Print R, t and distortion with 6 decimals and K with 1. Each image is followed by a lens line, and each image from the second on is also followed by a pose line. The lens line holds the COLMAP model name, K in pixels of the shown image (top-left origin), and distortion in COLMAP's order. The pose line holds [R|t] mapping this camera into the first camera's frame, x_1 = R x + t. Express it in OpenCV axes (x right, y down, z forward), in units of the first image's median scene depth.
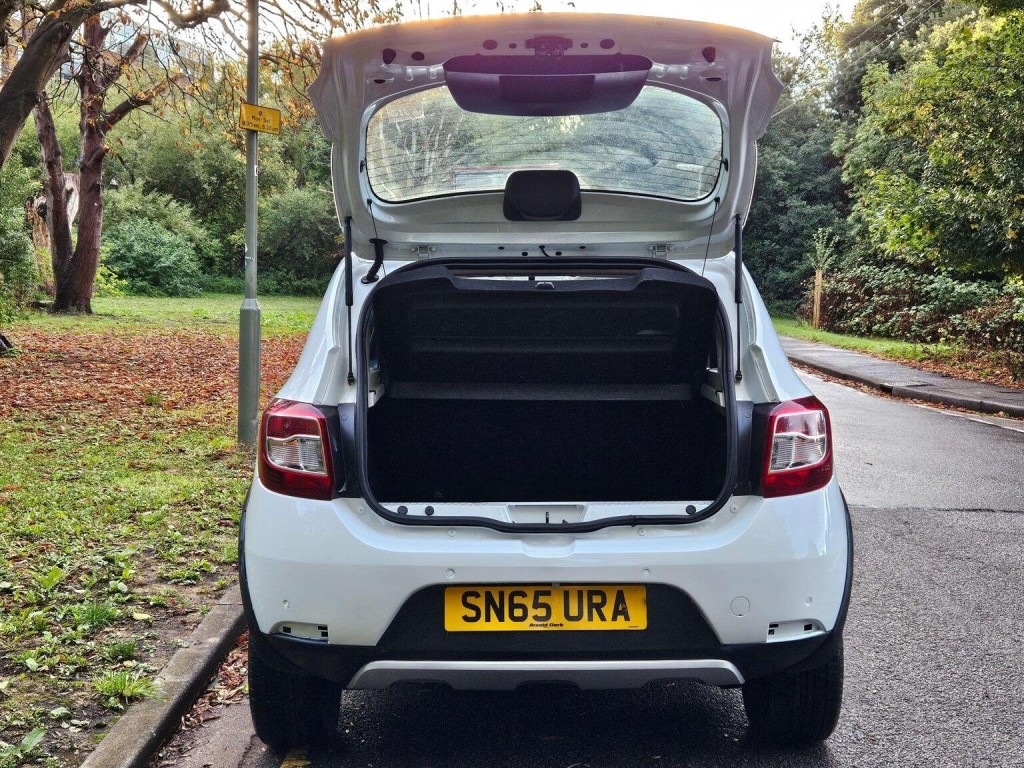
lens RADIAL K [[1361.2, 0, 511.9], [0, 1361.2, 385.5], [0, 0, 1]] dist [0.086617, 0.000000]
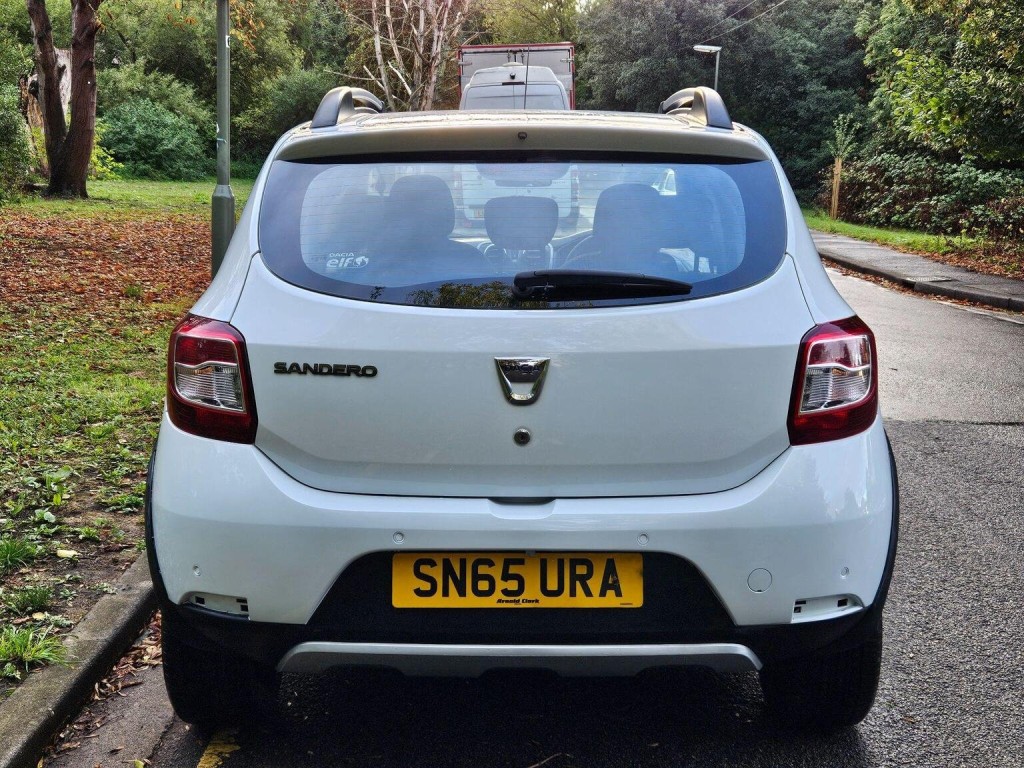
lens RADIAL K [[1361.2, 0, 513.5], [0, 1361.2, 379.0], [0, 0, 1]] dist [0.086617, 0.000000]
pose [[0.999938, 0.008811, -0.006828, 0.014580], [-0.008257, 0.996970, 0.077353, -0.009470], [0.007489, -0.077292, 0.996980, 0.112862]]
